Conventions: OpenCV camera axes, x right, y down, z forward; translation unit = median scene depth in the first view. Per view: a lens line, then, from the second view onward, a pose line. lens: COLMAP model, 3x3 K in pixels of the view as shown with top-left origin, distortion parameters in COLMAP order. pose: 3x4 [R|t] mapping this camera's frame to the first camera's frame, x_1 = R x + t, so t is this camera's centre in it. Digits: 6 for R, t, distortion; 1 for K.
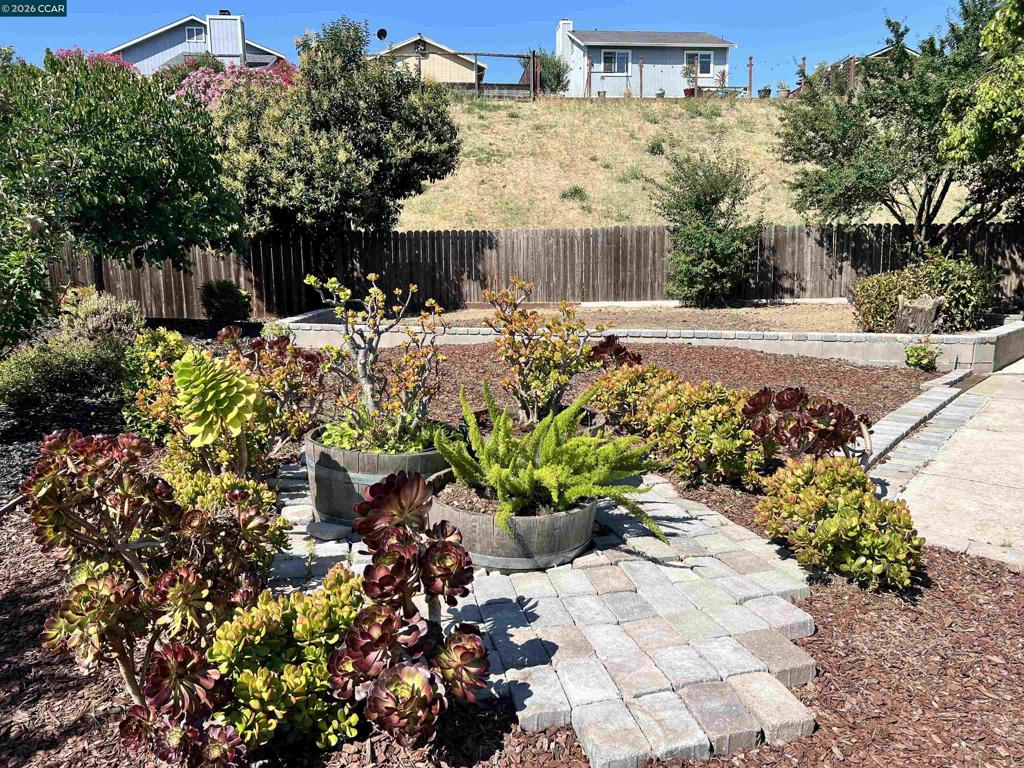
lens RADIAL K [[773.9, 0, 512.0], [0, 773.9, 384.0], [0, 0, 1]] dist [0.037581, -0.040267]
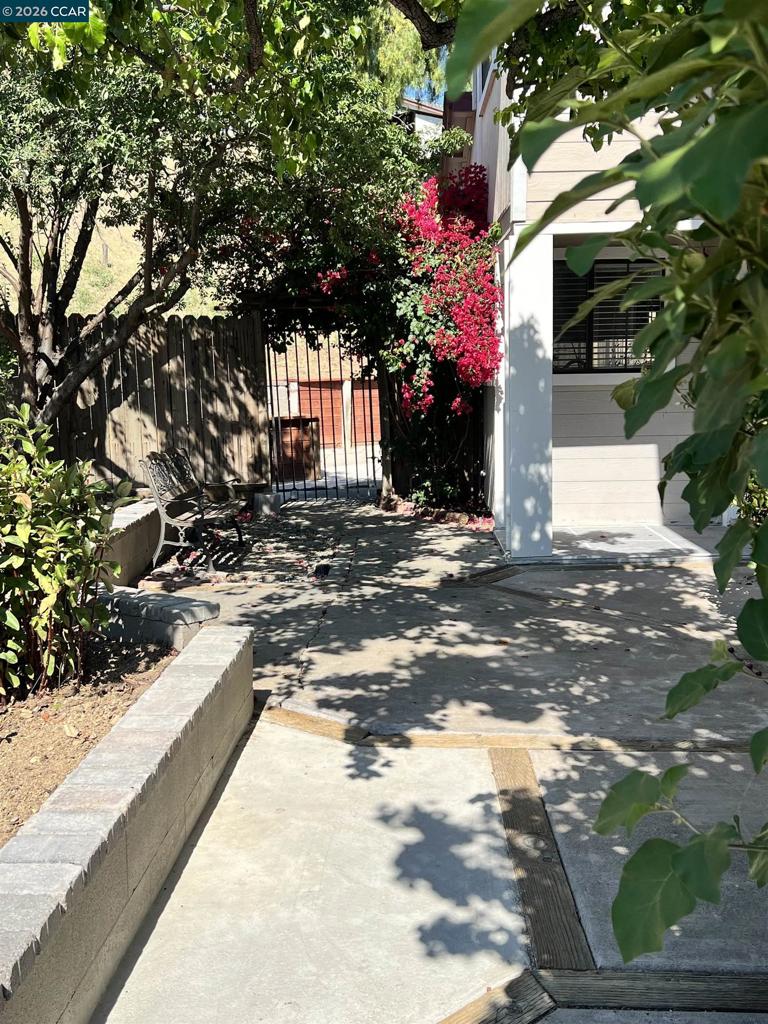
lens RADIAL K [[1080.3, 0, 384.0], [0, 1080.3, 512.0], [0, 0, 1]] dist [0.072615, -0.000193]
pose [[0.790452, -0.082107, 0.606996, 0.306039], [0.098117, 0.995151, 0.006841, -0.083398], [-0.604615, 0.054149, 0.794675, 0.421661]]
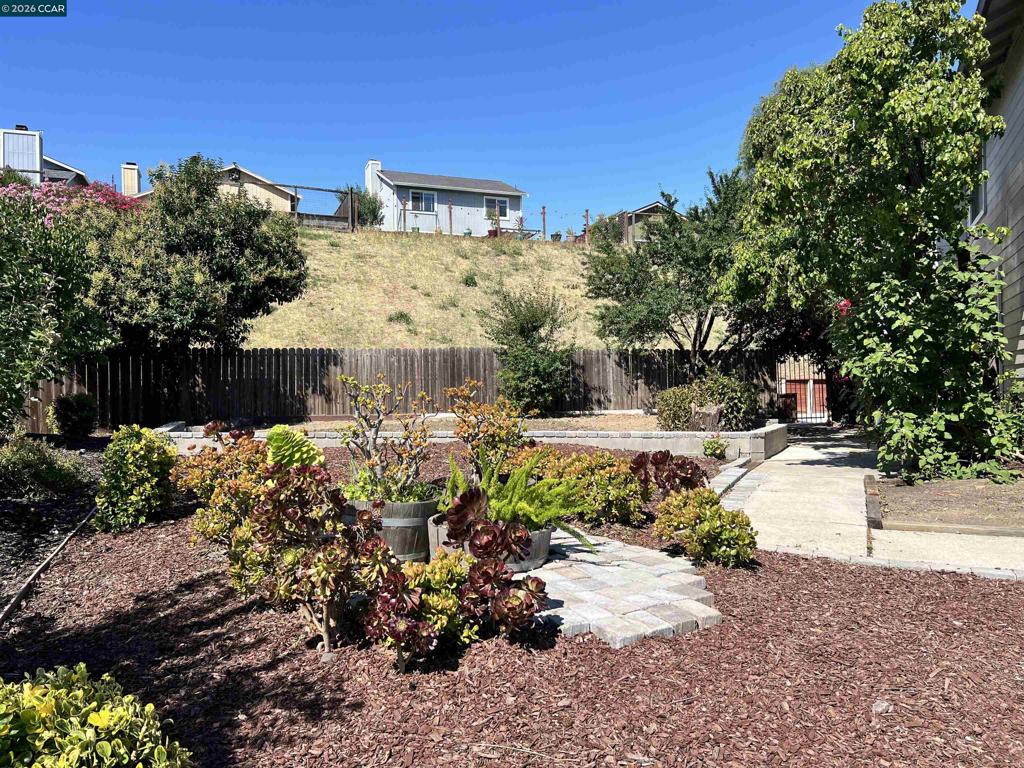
lens RADIAL K [[762.3, 0, 506.5], [0, 762.3, 381.6], [0, 0, 1]] dist [0.102086, -0.178539]
pose [[0.968927, 0.004131, 0.247311, -0.067920], [0.034672, 0.987721, -0.152335, 0.019860], [-0.244903, 0.156176, 0.956886, -0.083580]]
